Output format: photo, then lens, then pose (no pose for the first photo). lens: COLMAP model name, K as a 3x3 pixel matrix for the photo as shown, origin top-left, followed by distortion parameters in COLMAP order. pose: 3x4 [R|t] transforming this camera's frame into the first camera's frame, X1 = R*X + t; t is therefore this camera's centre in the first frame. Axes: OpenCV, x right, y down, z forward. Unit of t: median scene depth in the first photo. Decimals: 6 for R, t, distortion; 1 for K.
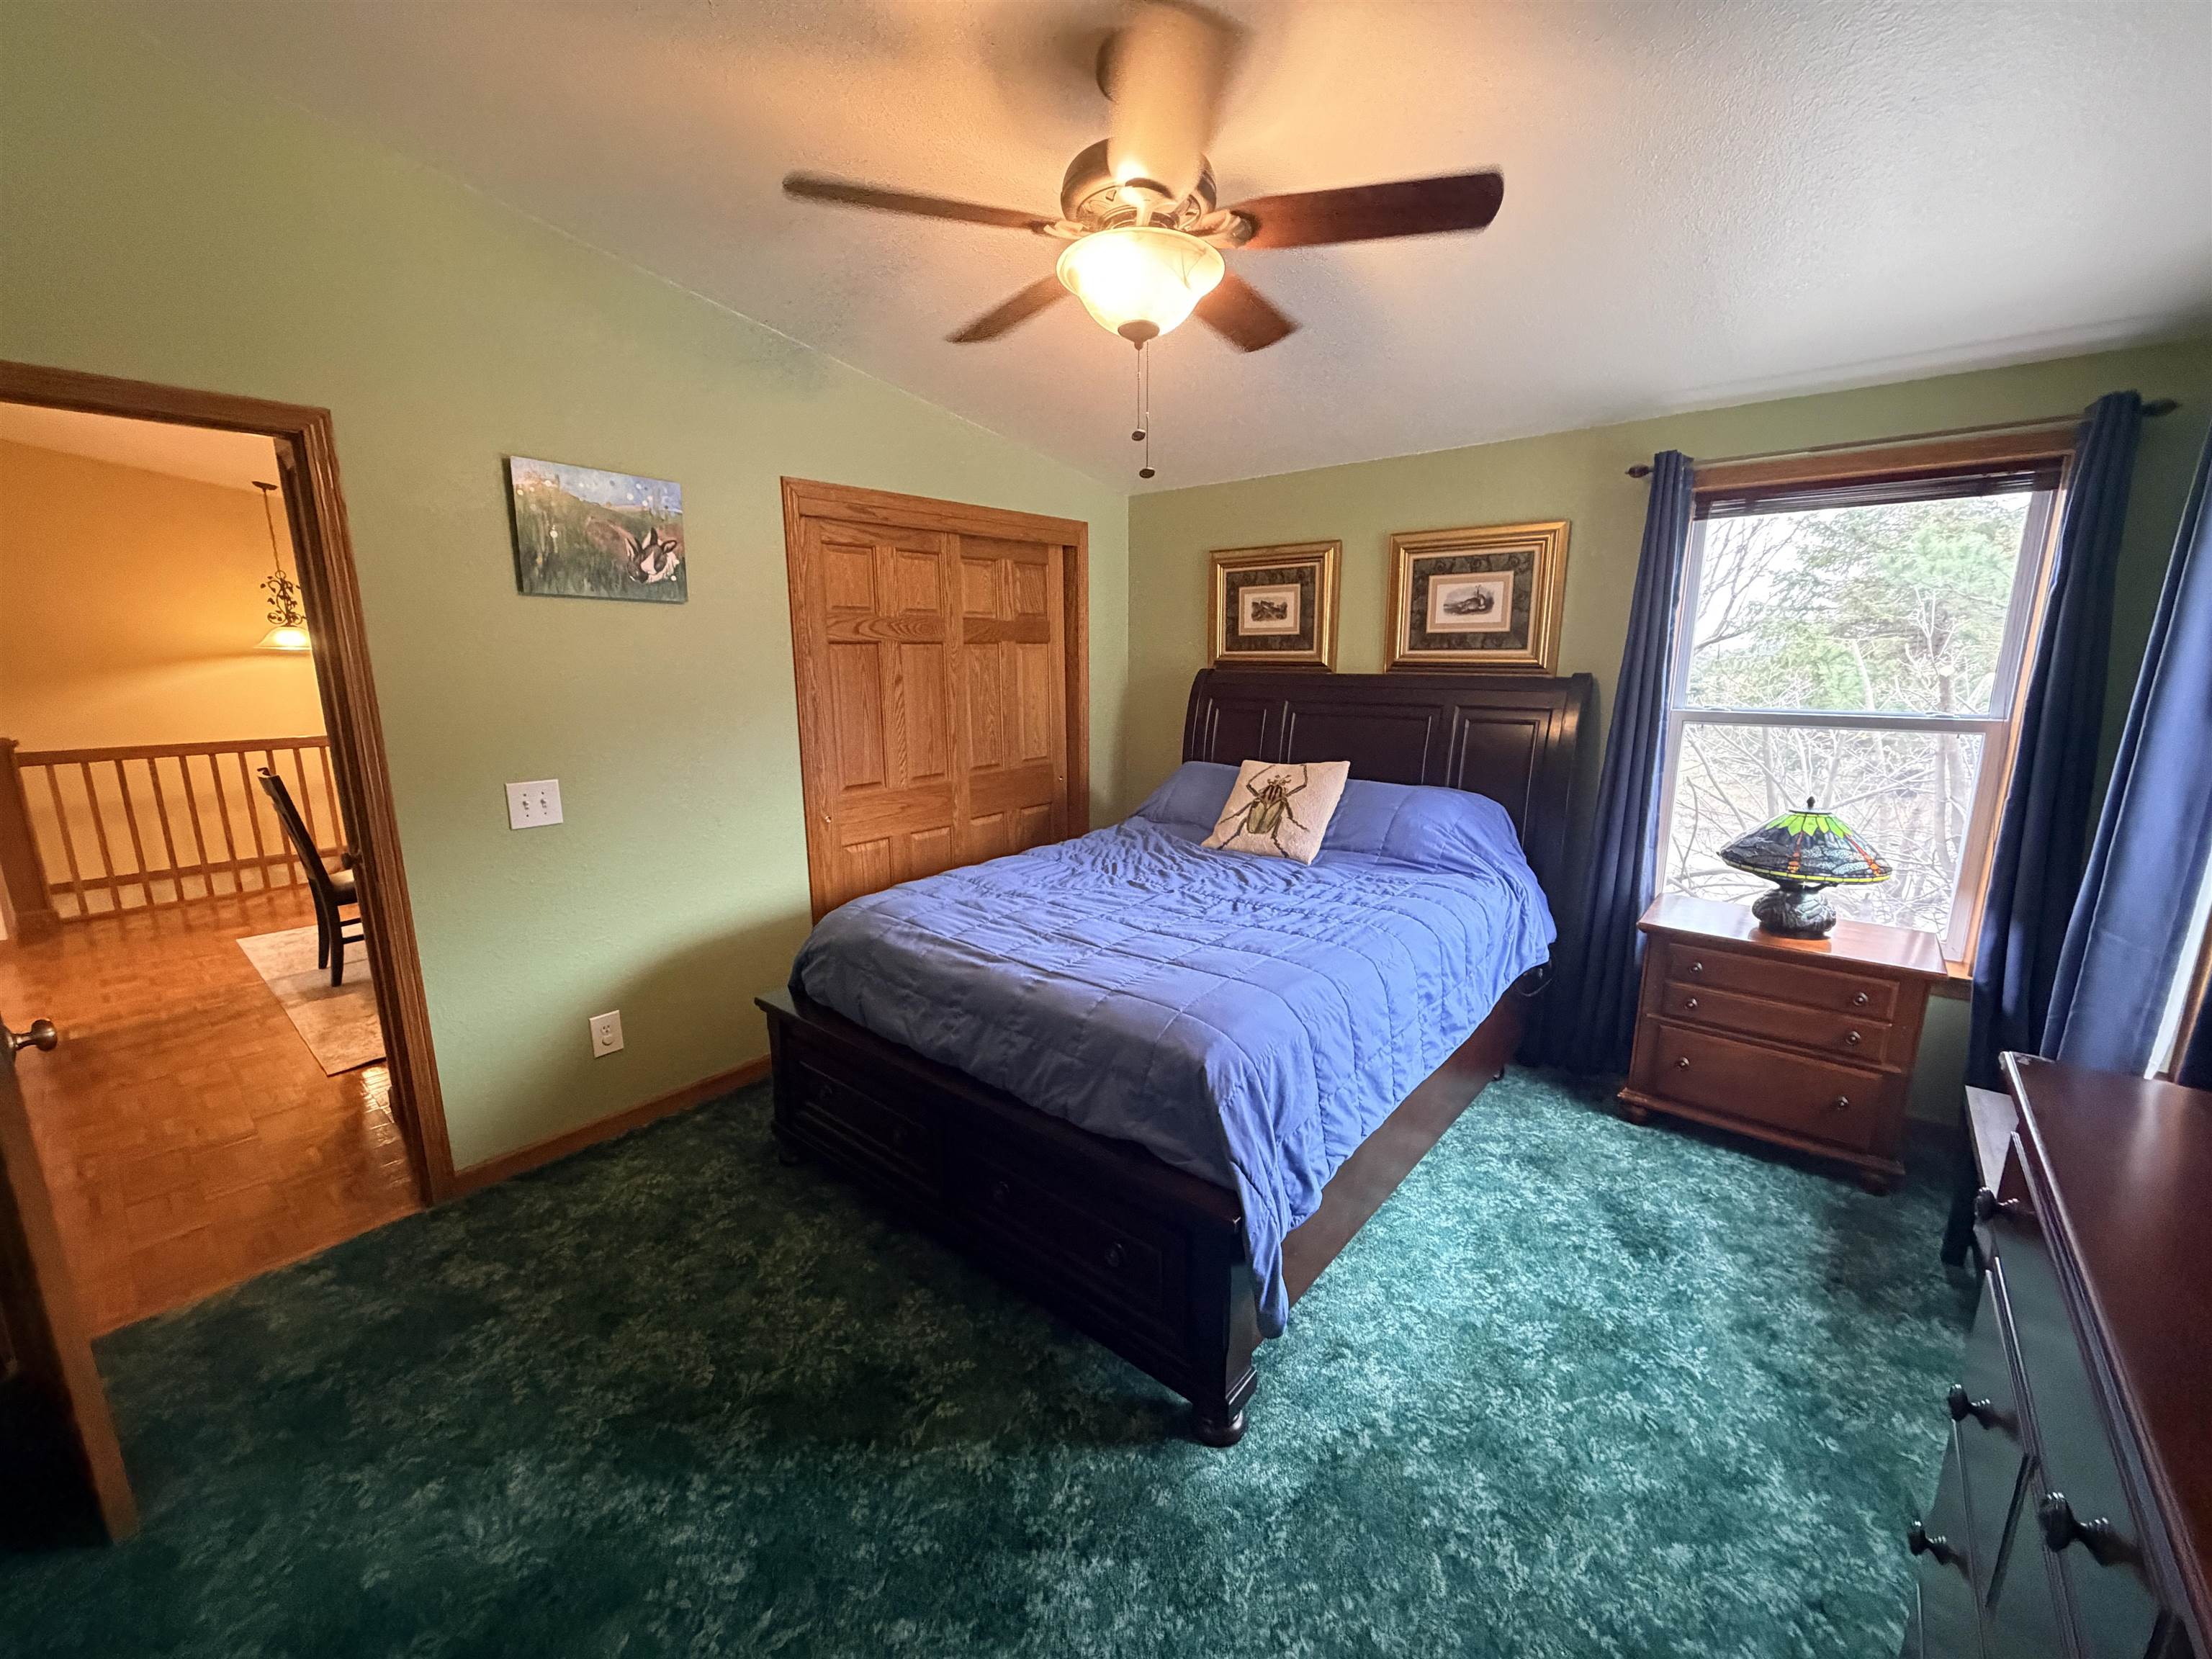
lens RADIAL K [[877.5, 0, 1102.6], [0, 877.5, 838.9], [0, 0, 1]] dist [0.002591, 0.000395]
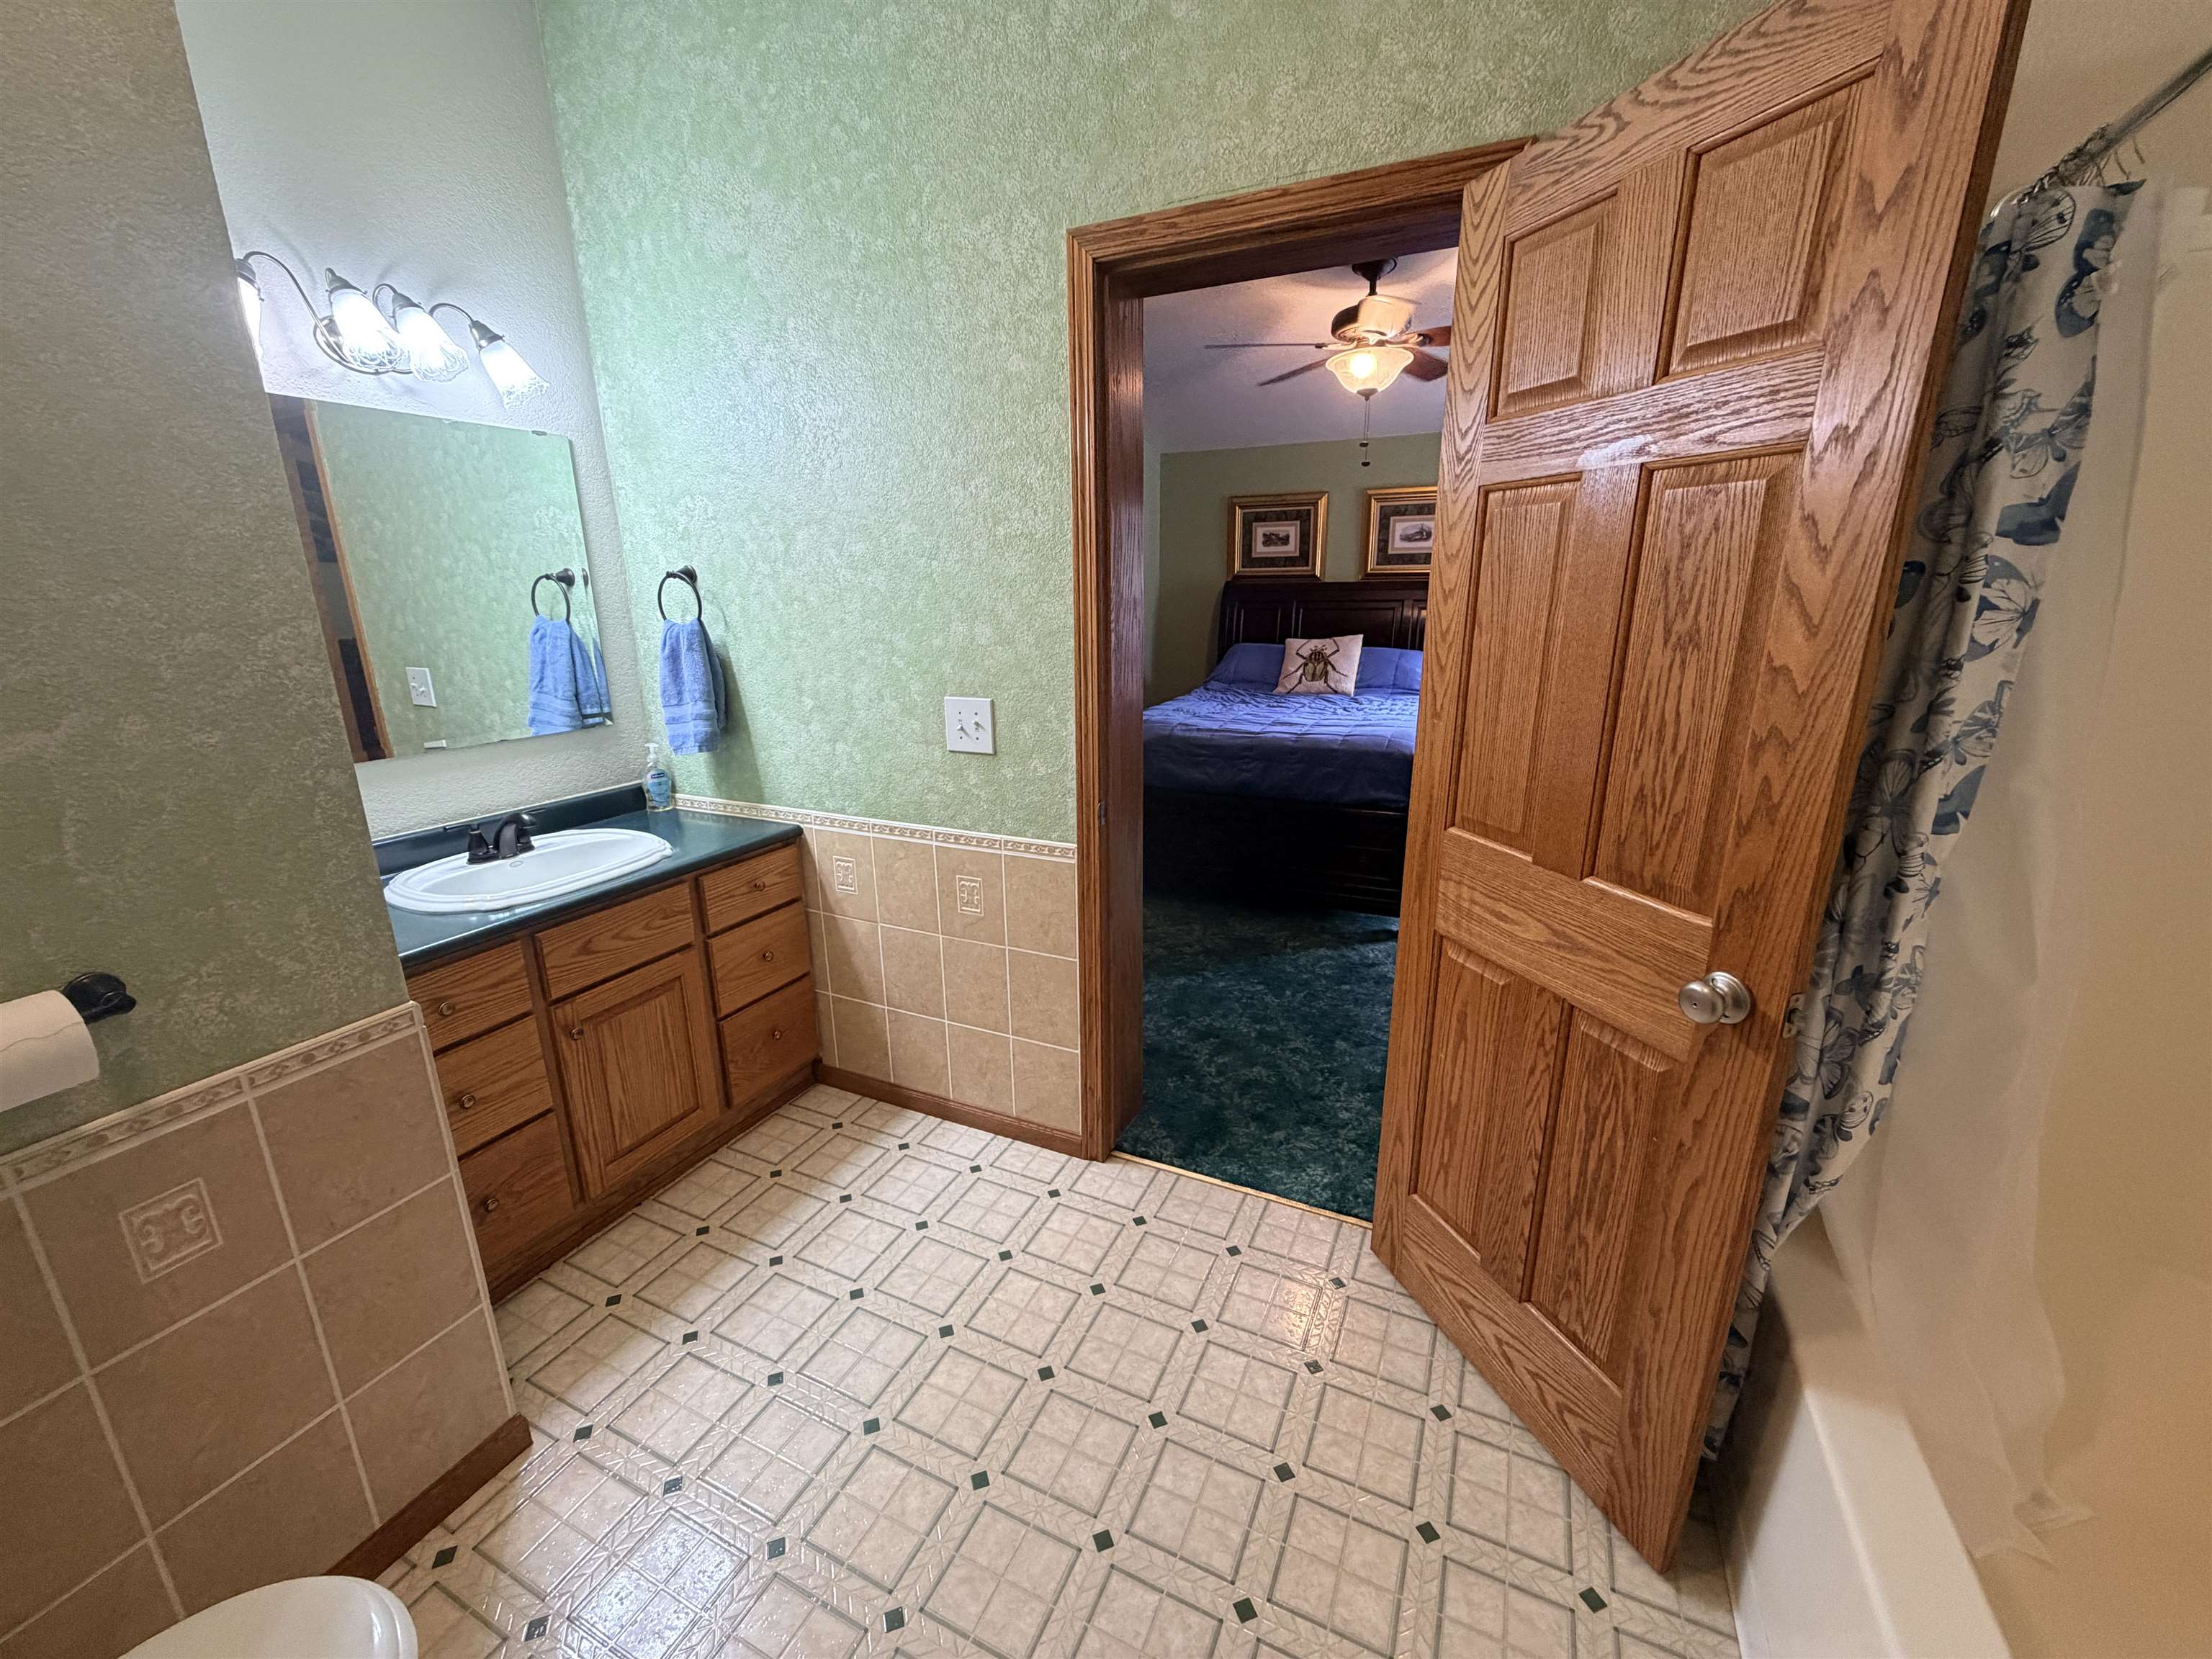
lens RADIAL K [[877.5, 0, 1100.5], [0, 877.5, 837.2], [0, 0, 1]] dist [0.002591, 0.000395]
pose [[0.965550, -0.079045, 0.247921, -0.605650], [0.062478, 0.995299, 0.074006, 0.131280], [-0.252605, -0.055967, 0.965949, -0.450241]]
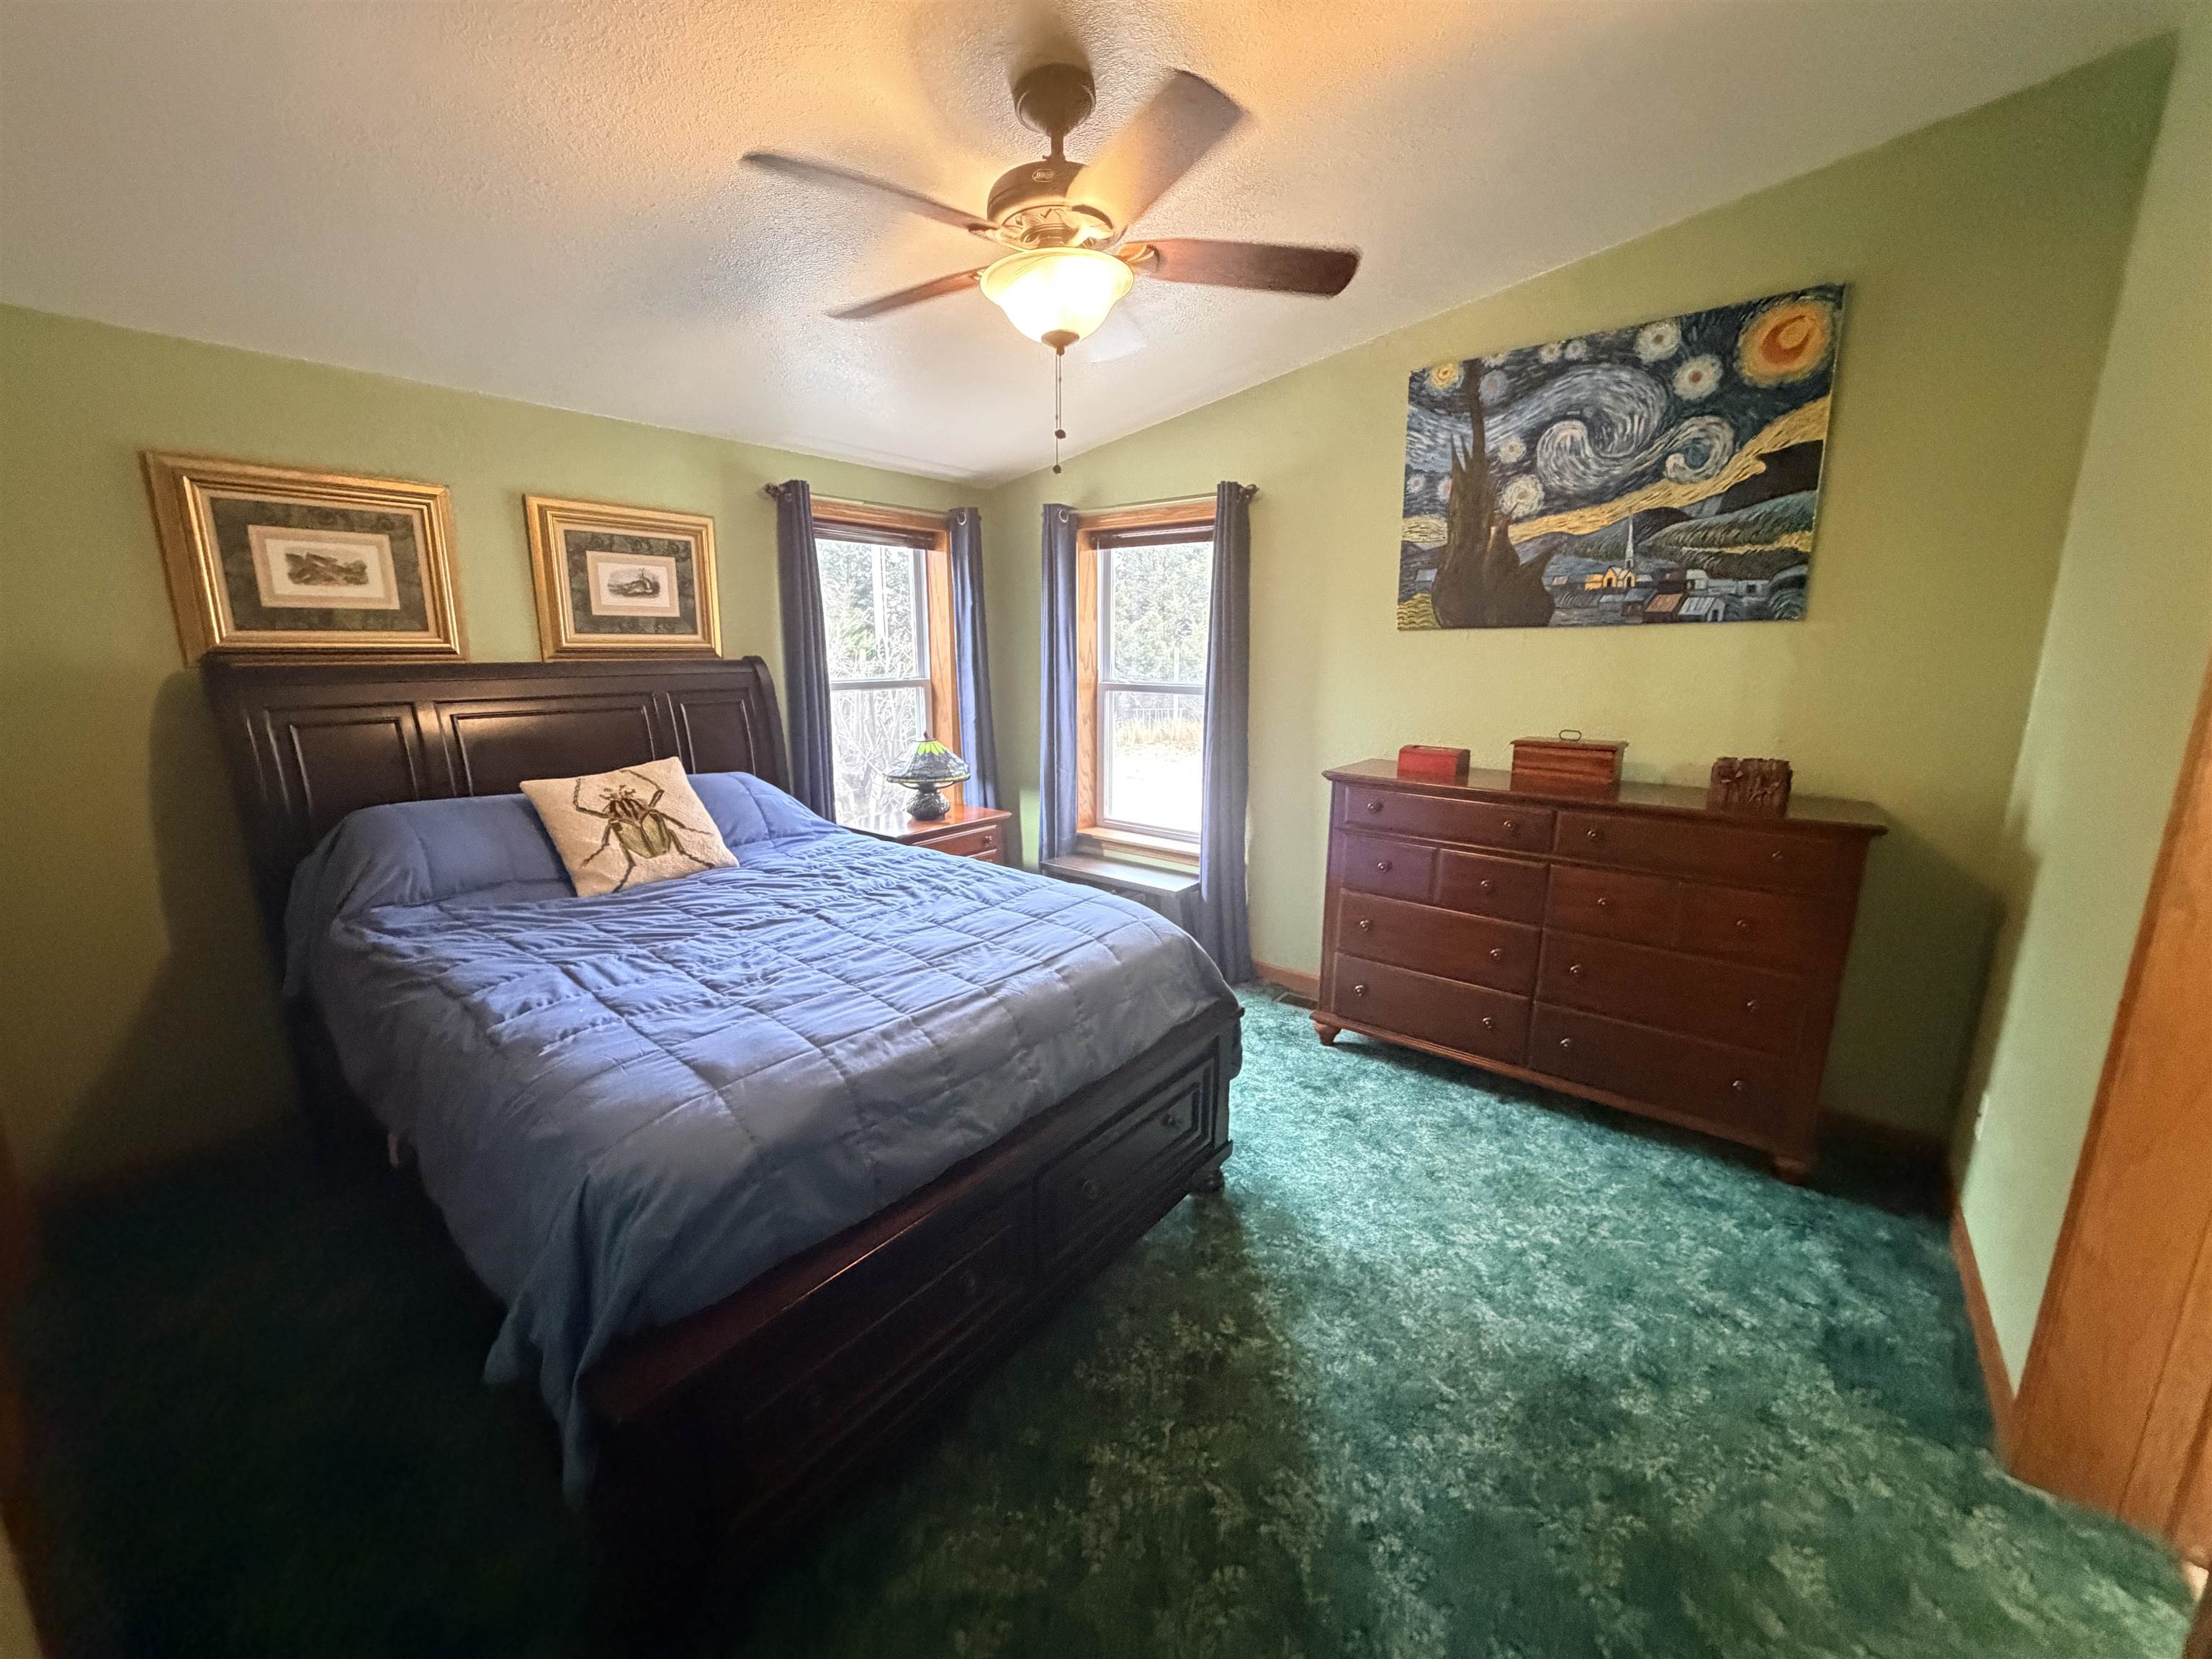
lens RADIAL K [[877.5, 0, 1106.3], [0, 877.5, 822.0], [0, 0, 1]] dist [0.002591, 0.000395]
pose [[-0.037766, -0.200060, 0.979055, -0.629923], [0.203265, 0.957733, 0.203544, -0.116529], [-0.978395, 0.206695, 0.004496, 0.570299]]
